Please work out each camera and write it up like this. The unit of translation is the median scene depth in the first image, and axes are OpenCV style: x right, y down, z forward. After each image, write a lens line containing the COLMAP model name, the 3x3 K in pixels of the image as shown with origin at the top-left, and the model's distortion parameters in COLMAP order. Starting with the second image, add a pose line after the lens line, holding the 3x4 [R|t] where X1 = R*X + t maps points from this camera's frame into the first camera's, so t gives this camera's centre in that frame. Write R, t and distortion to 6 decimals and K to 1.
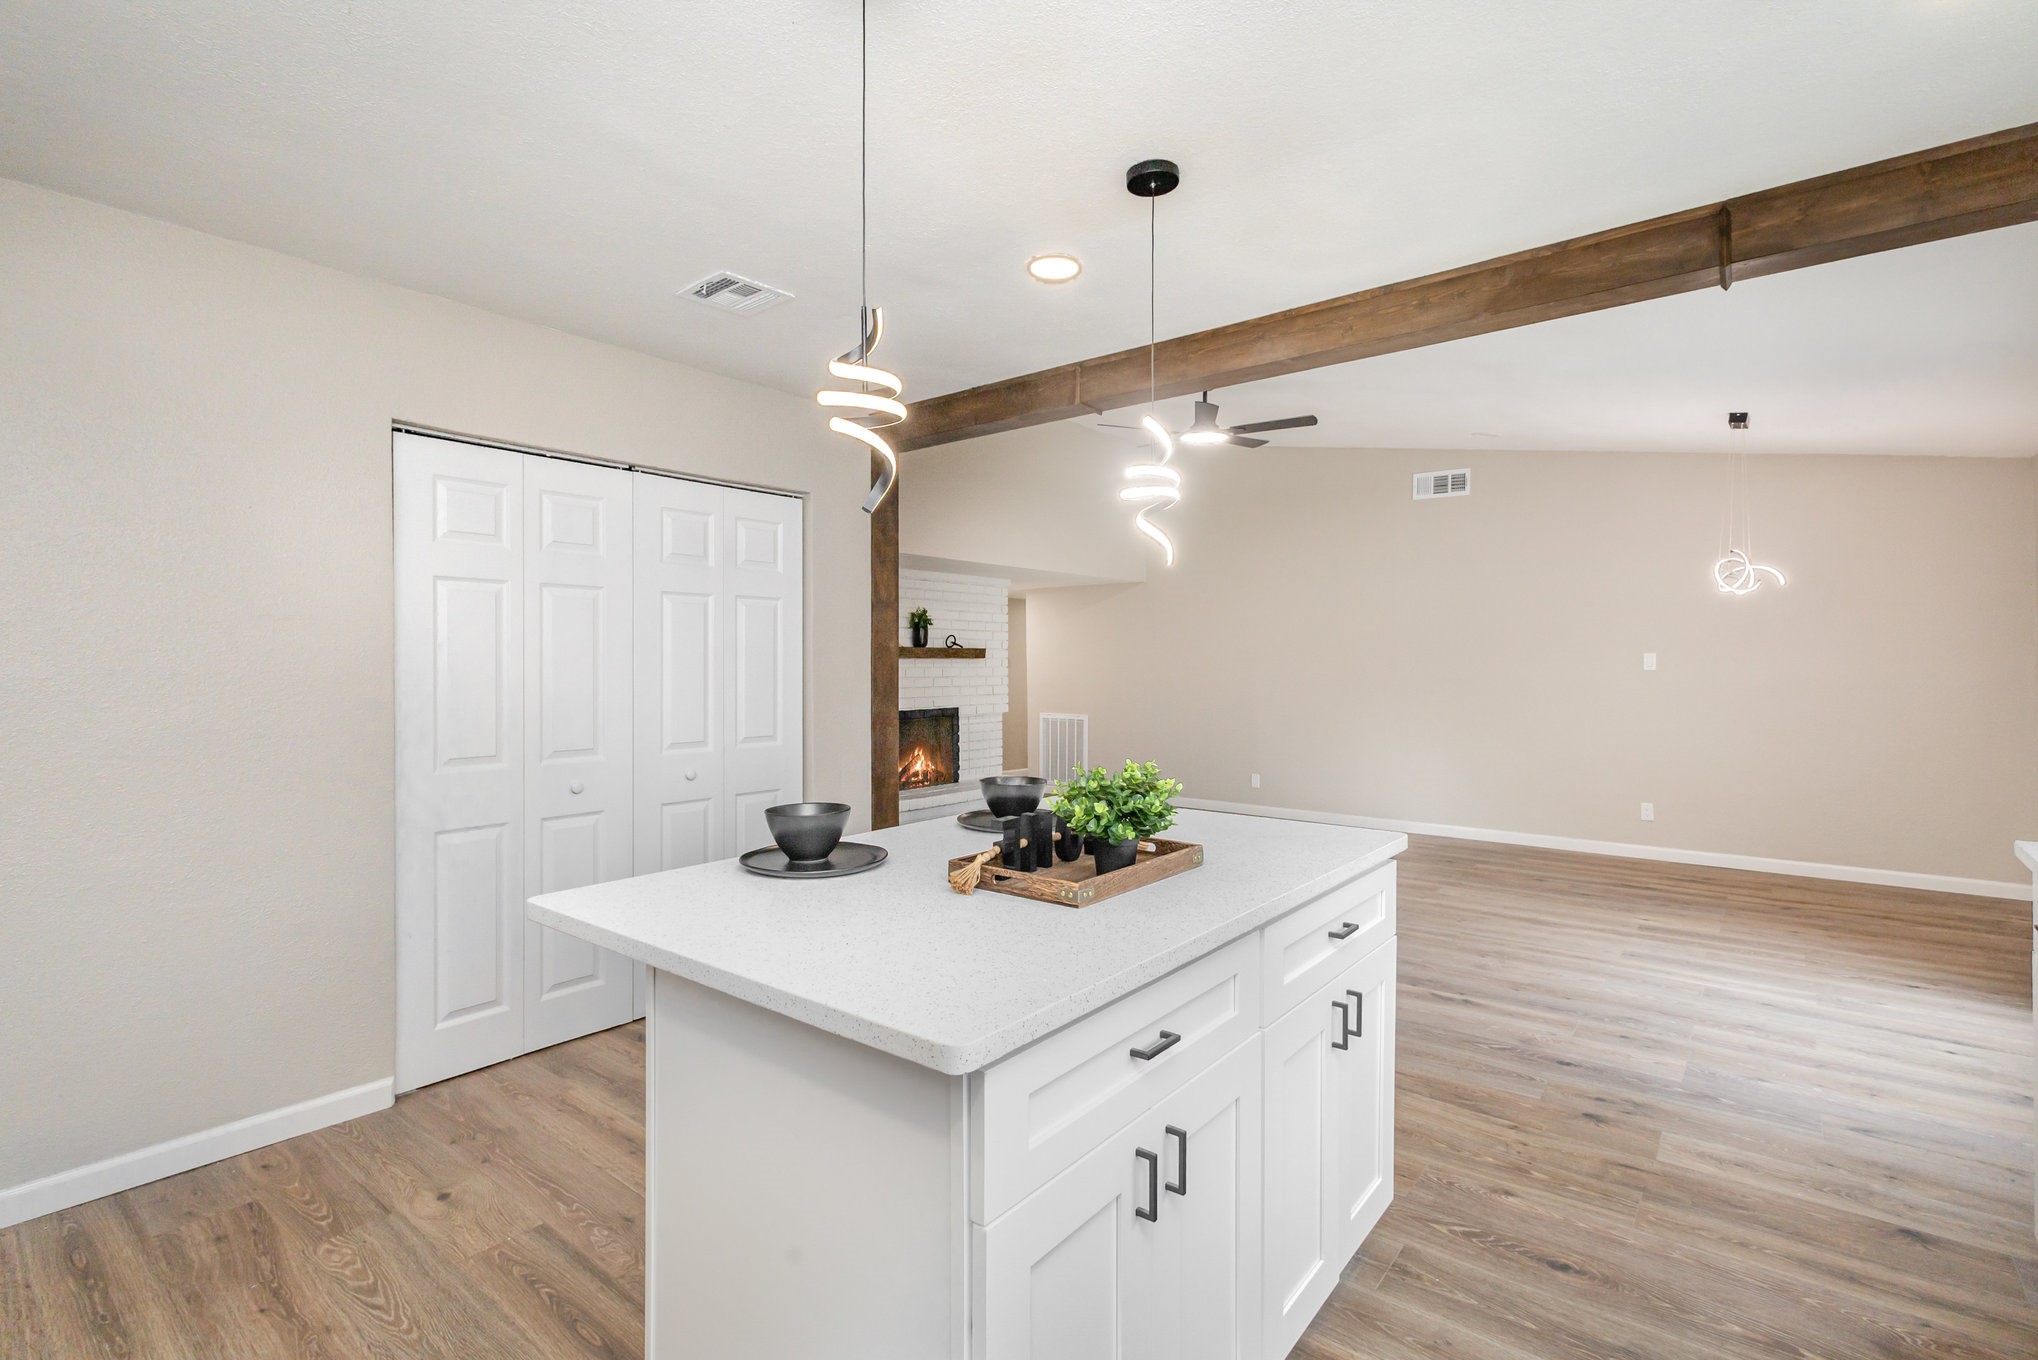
lens RADIAL K [[937.5, 0, 1030.2], [0, 937.5, 669.9], [0, 0, 1]] dist [0.009527, -0.001583]
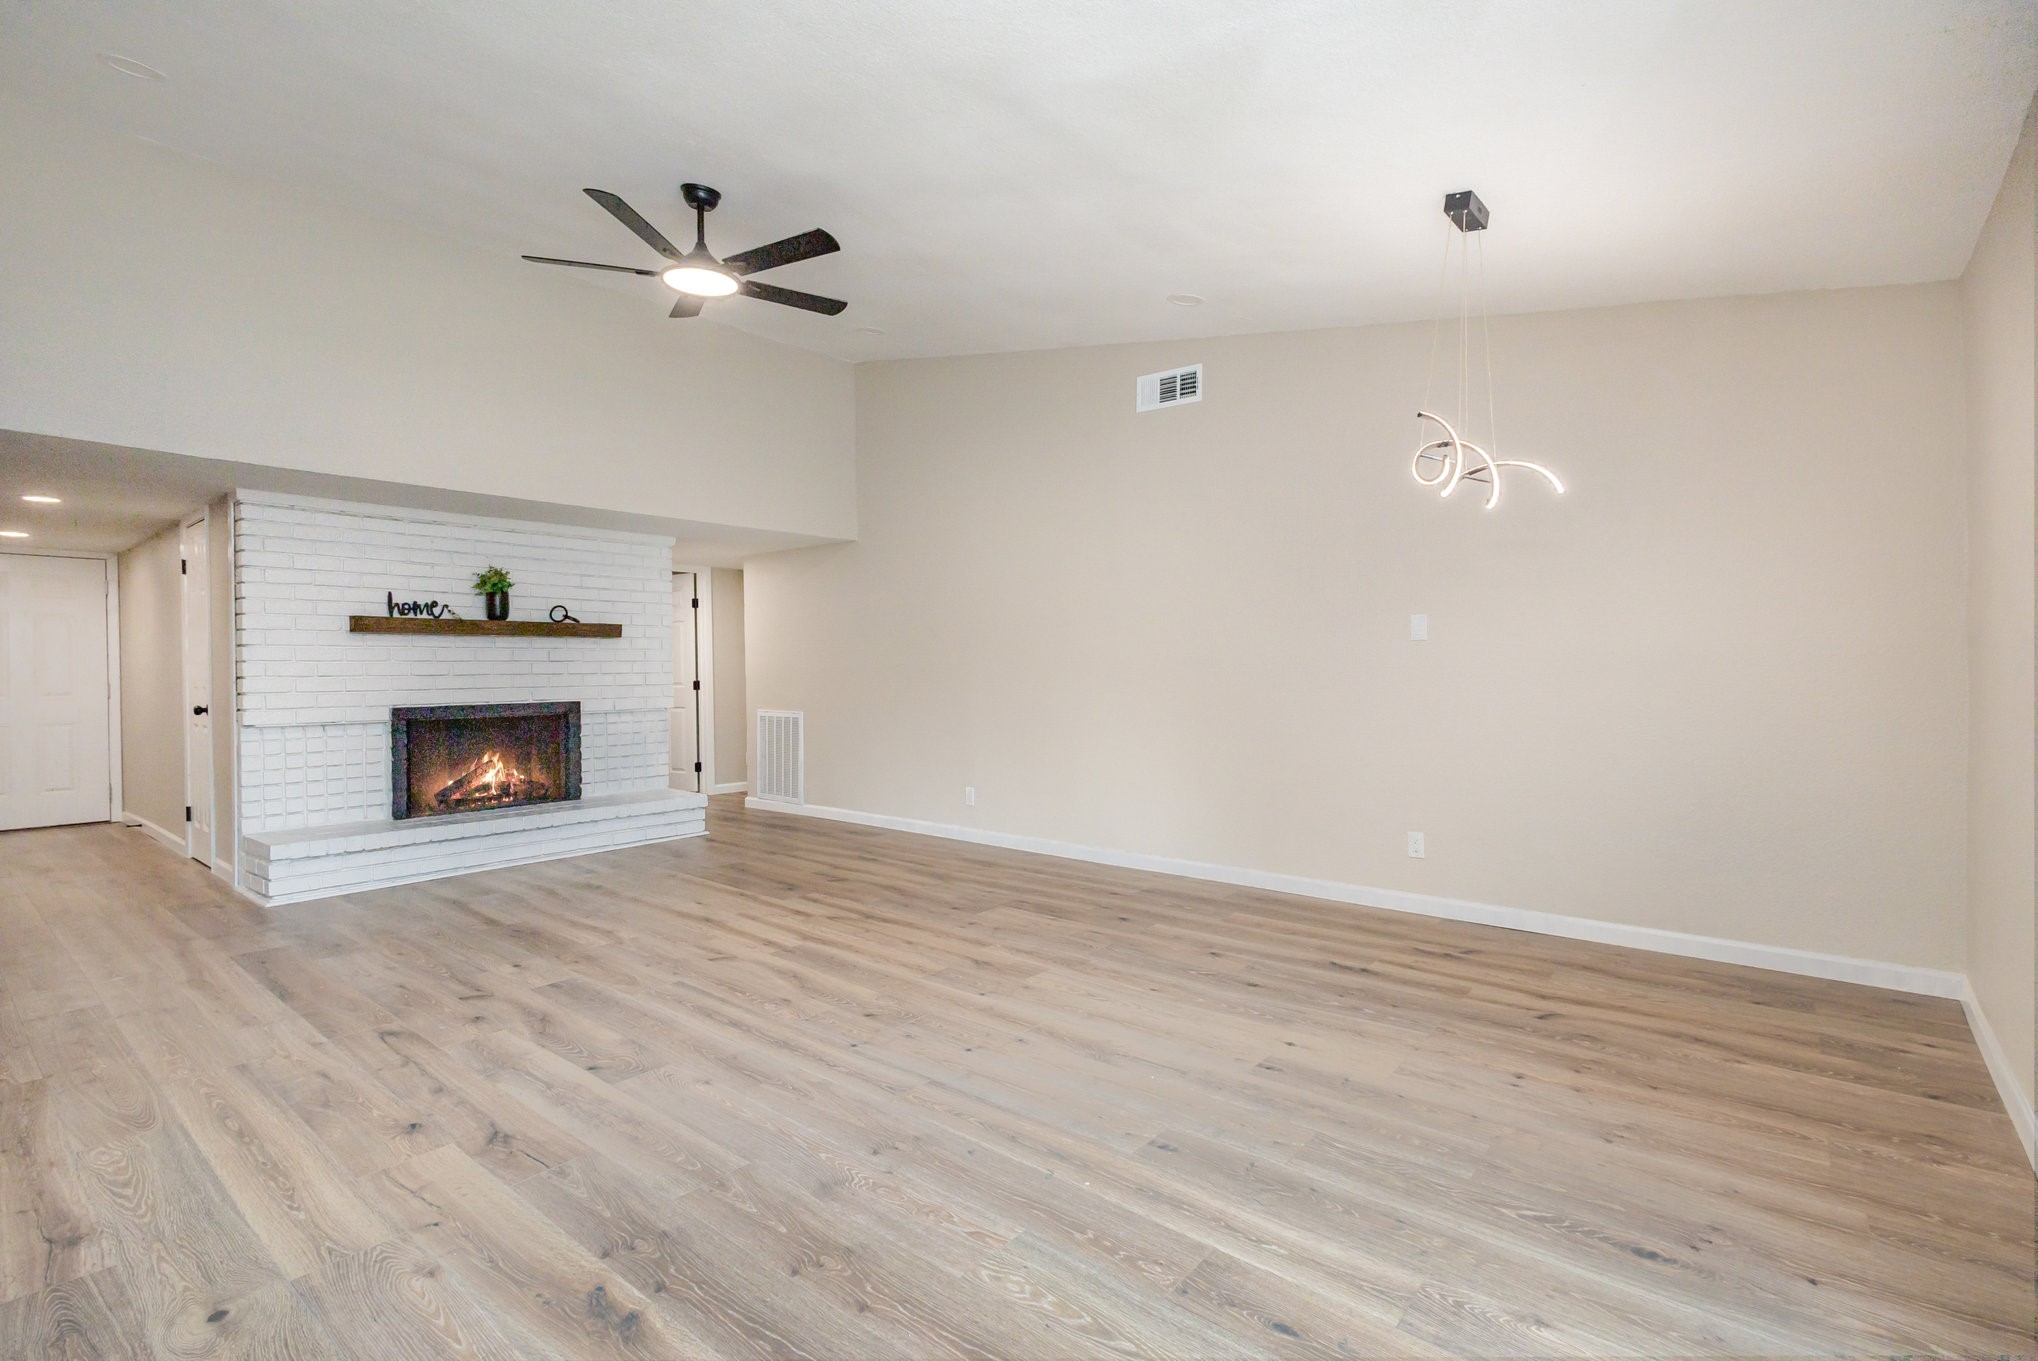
lens RADIAL K [[937.5, 0, 1014.3], [0, 937.5, 676.4], [0, 0, 1]] dist [0.009527, -0.001583]
pose [[0.999880, -0.005907, -0.014352, 0.371657], [0.005993, 0.999964, 0.005973, 0.022016], [0.014316, -0.006059, 0.999879, 0.308961]]
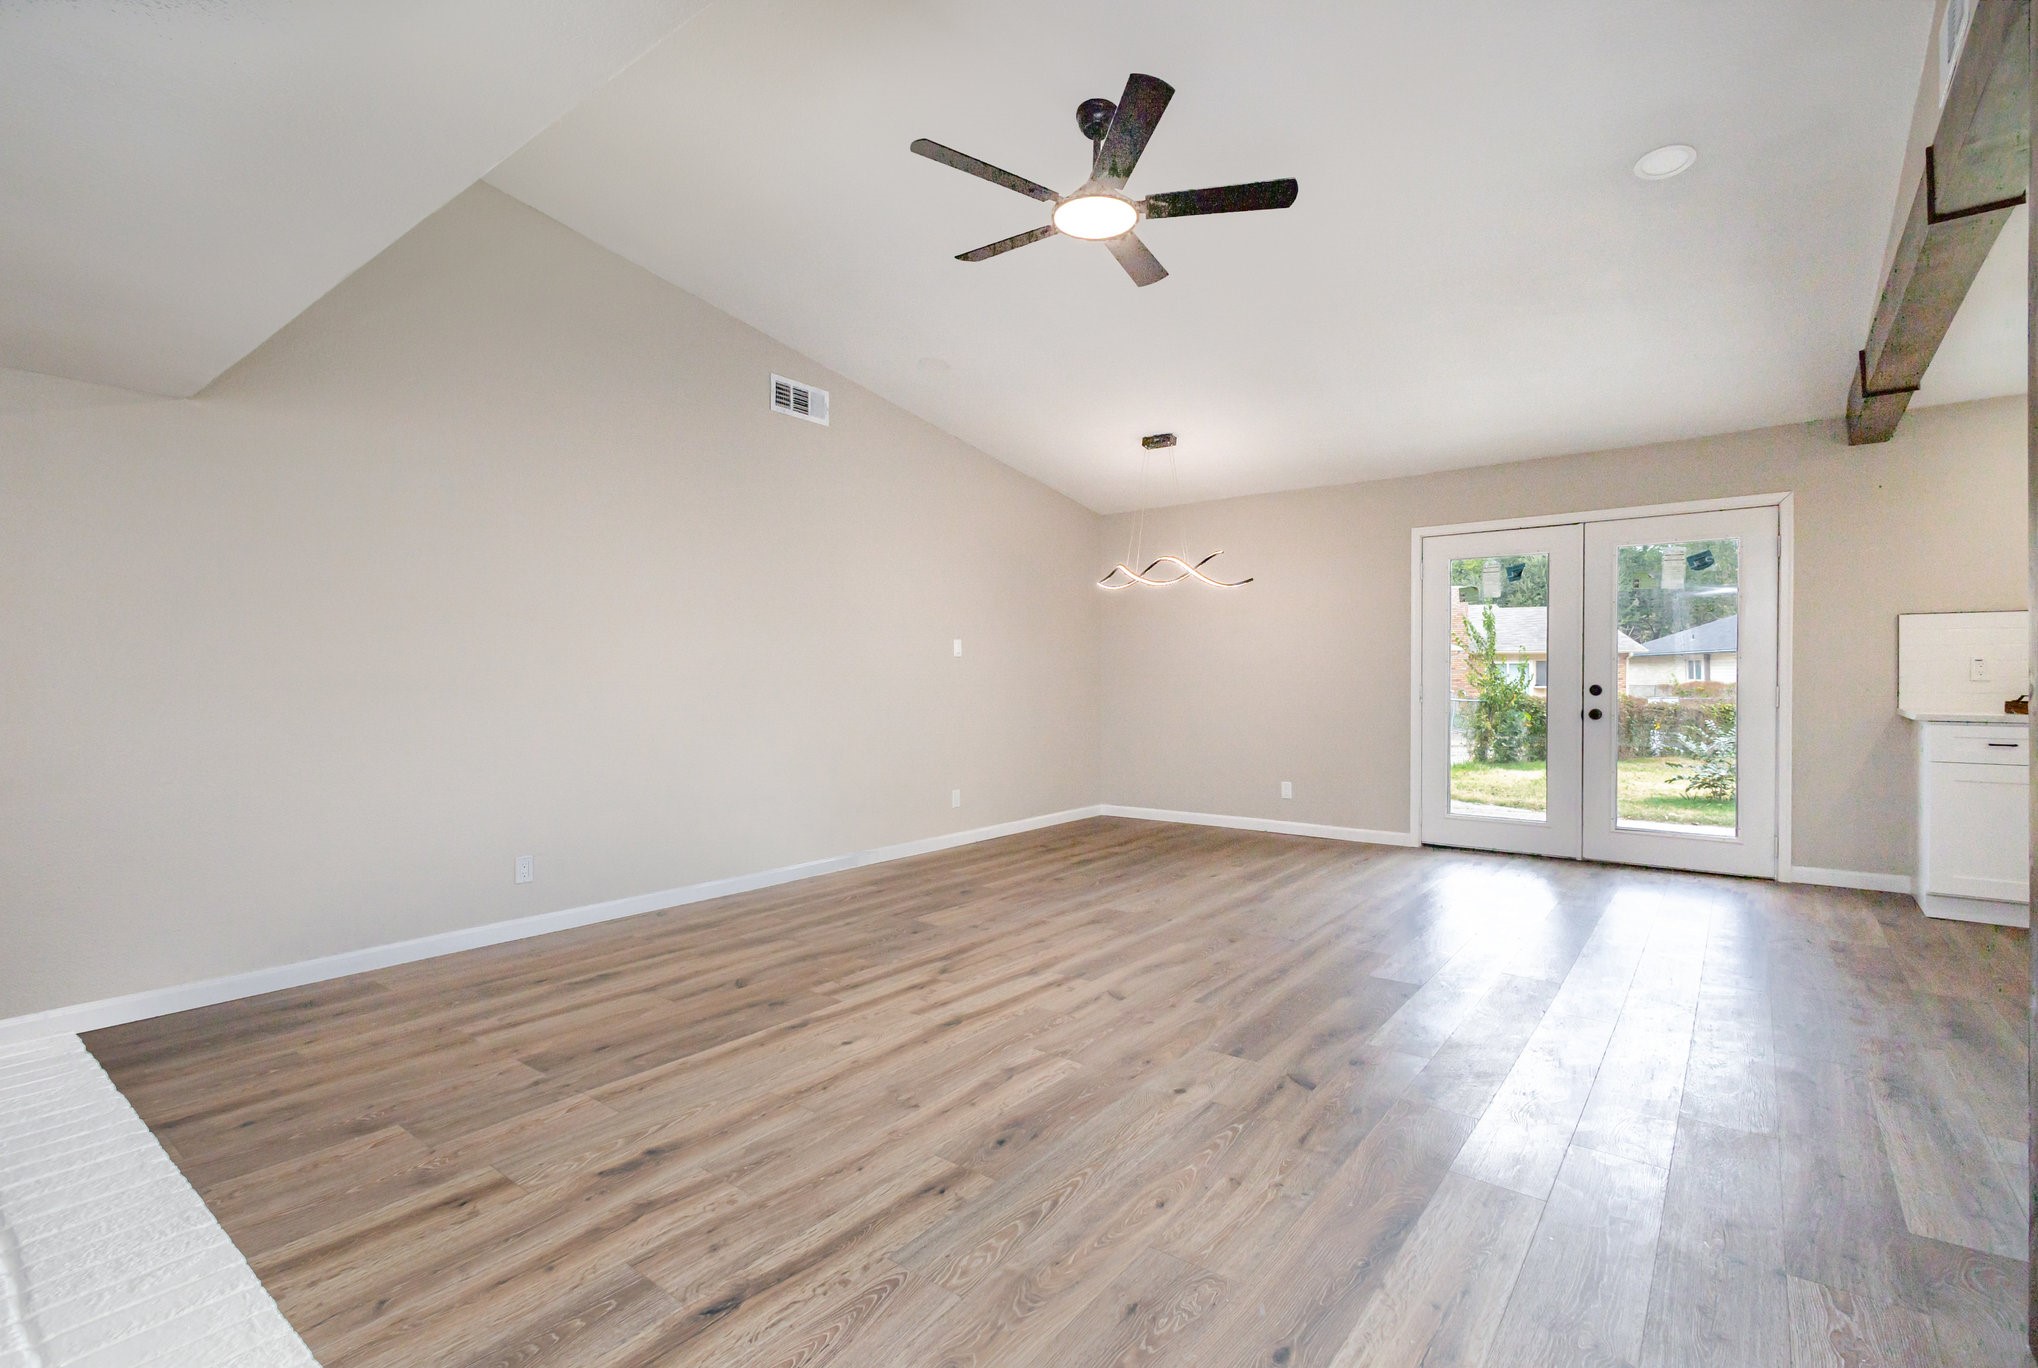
lens RADIAL K [[937.5, 0, 1028.8], [0, 937.5, 687.7], [0, 0, 1]] dist [0.009527, -0.001583]
pose [[-0.030443, -0.011295, 0.999473, -0.331818], [0.006321, 0.999914, 0.011493, 0.022778], [-0.999517, 0.006667, -0.030369, 0.947048]]
